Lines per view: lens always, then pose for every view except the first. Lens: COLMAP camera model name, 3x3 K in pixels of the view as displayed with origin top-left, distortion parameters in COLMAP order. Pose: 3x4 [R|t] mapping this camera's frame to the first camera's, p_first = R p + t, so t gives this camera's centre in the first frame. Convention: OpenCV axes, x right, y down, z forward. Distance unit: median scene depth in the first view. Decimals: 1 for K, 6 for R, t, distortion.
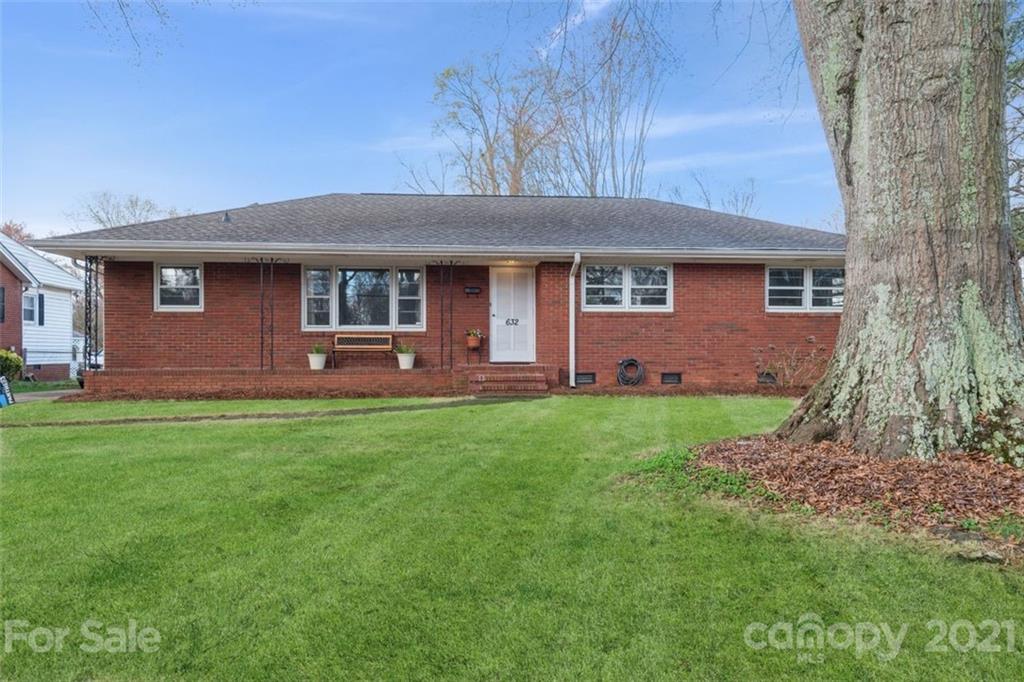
lens RADIAL K [[466.8, 0, 513.2], [0, 466.8, 351.7], [0, 0, 1]] dist [0.037306, -0.020869]
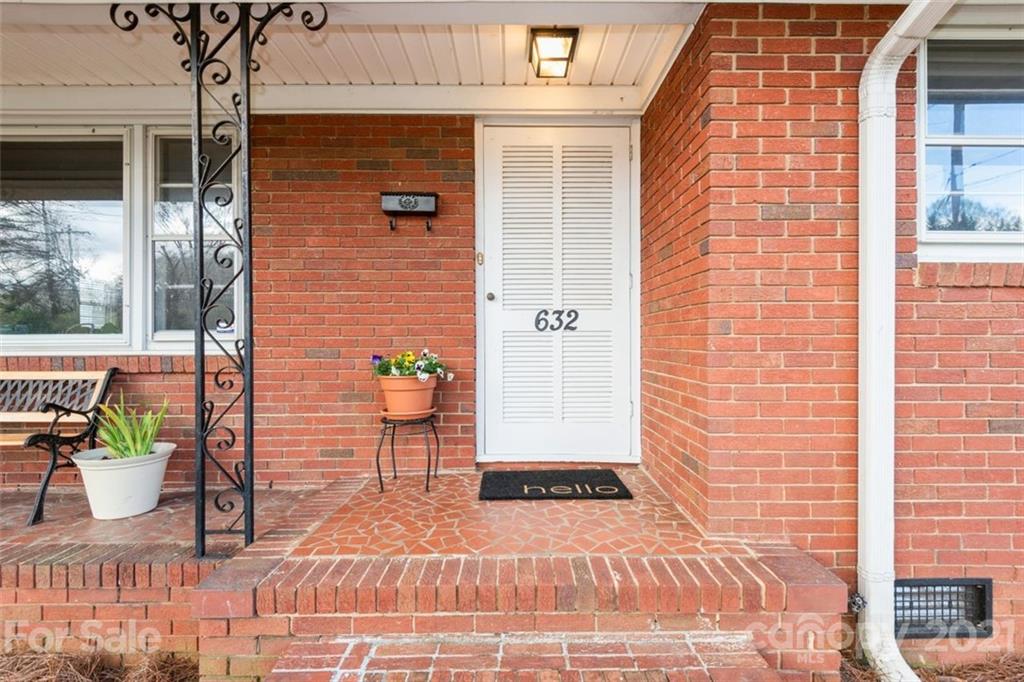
lens RADIAL K [[466.8, 0, 513.2], [0, 466.8, 351.7], [0, 0, 1]] dist [0.037306, -0.020869]
pose [[0.996687, 0.000418, -0.081332, -0.005220], [-0.000473, 1.000000, -0.000655, -0.044520], [0.081332, 0.000691, 0.996687, 0.722328]]
